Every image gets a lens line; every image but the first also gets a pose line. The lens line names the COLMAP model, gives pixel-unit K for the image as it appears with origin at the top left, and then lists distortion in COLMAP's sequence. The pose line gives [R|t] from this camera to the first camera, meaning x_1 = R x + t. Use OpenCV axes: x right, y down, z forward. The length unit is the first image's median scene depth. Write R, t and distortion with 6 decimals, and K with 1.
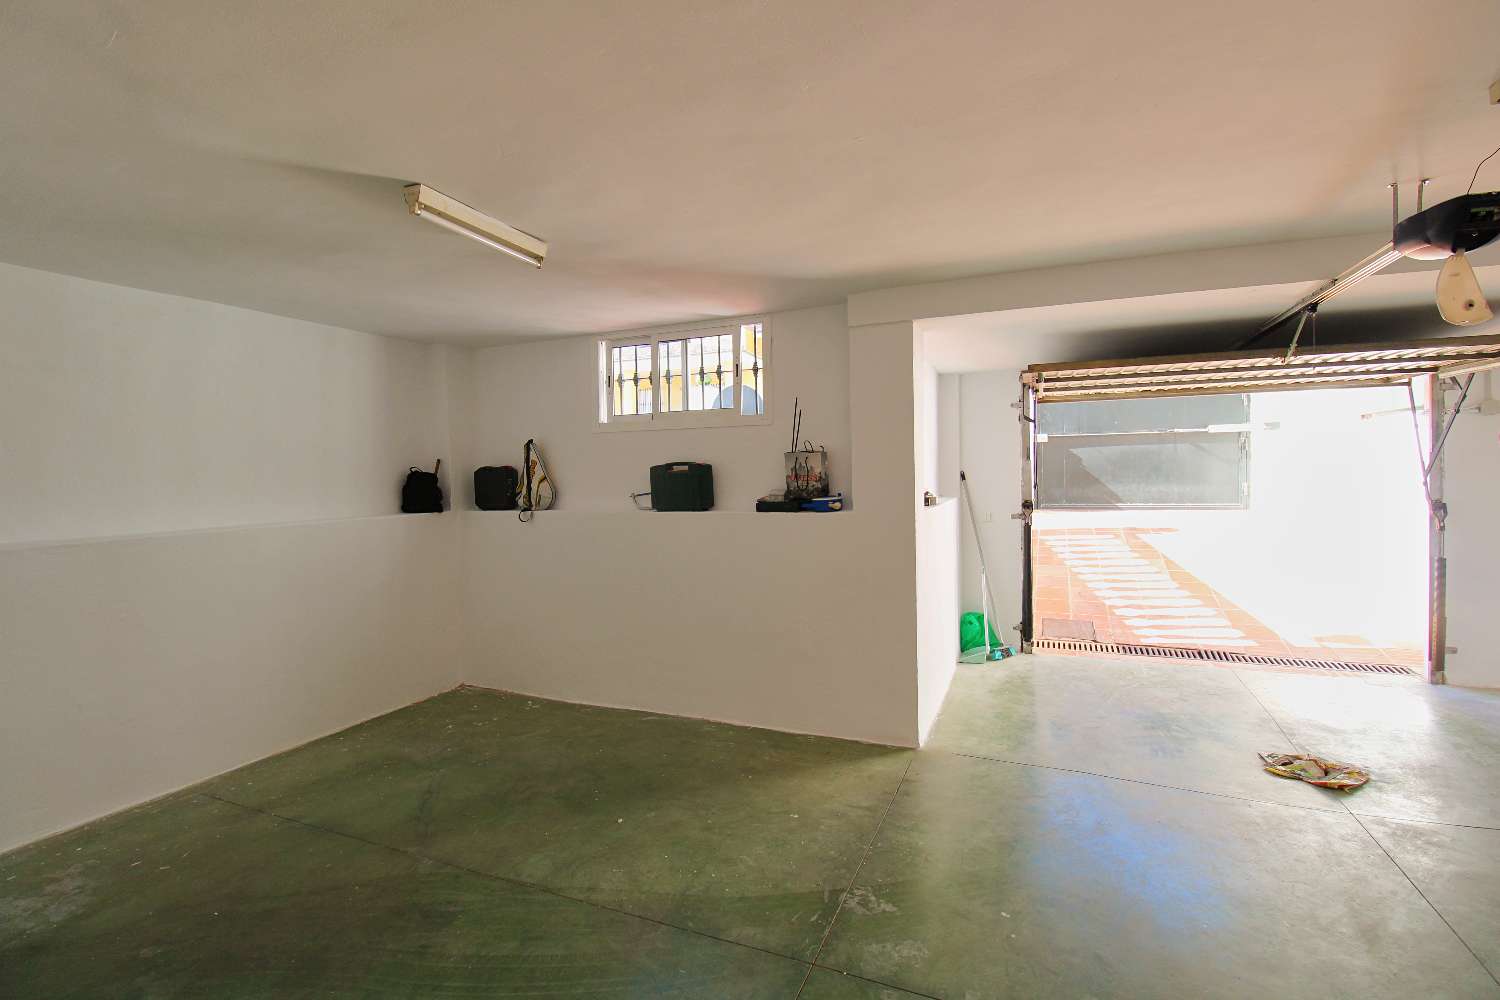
lens RADIAL K [[698.1, 0, 750.8], [0, 698.1, 489.7], [0, 0, 1]] dist [0.003499, -0.014645]
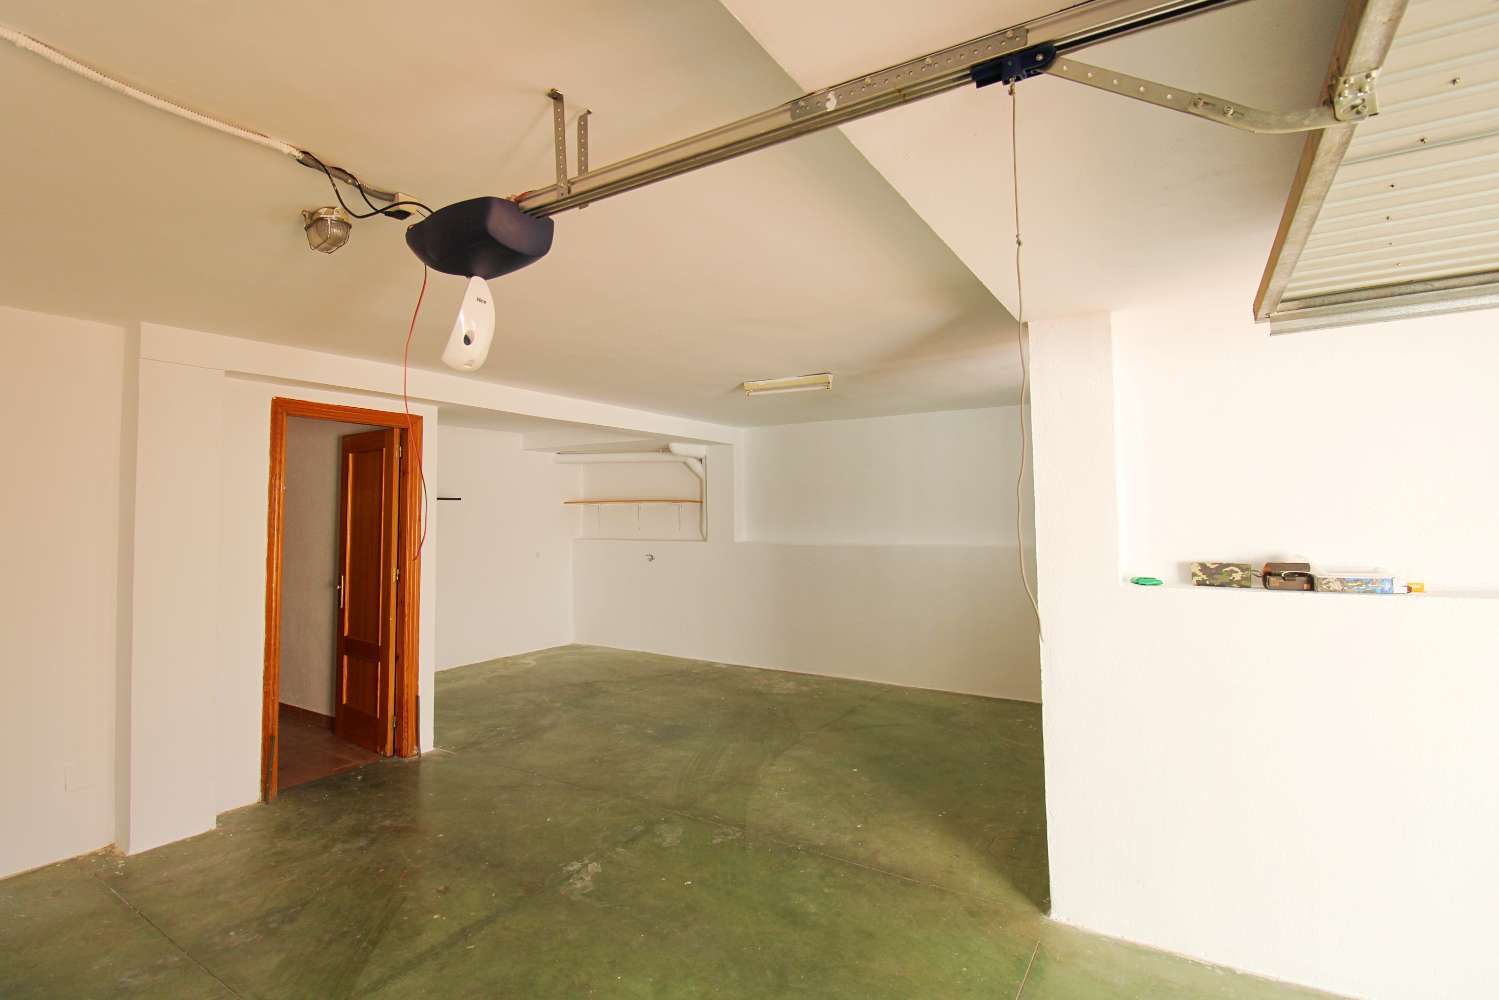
lens RADIAL K [[697.6, 0, 750.3], [0, 697.6, 489.7], [0, 0, 1]] dist [0.003499, -0.014645]
pose [[-0.138571, -0.013118, -0.990266, 1.272071], [-0.016287, 0.999807, -0.010965, -0.070095], [0.990219, 0.014609, -0.138758, 1.010213]]
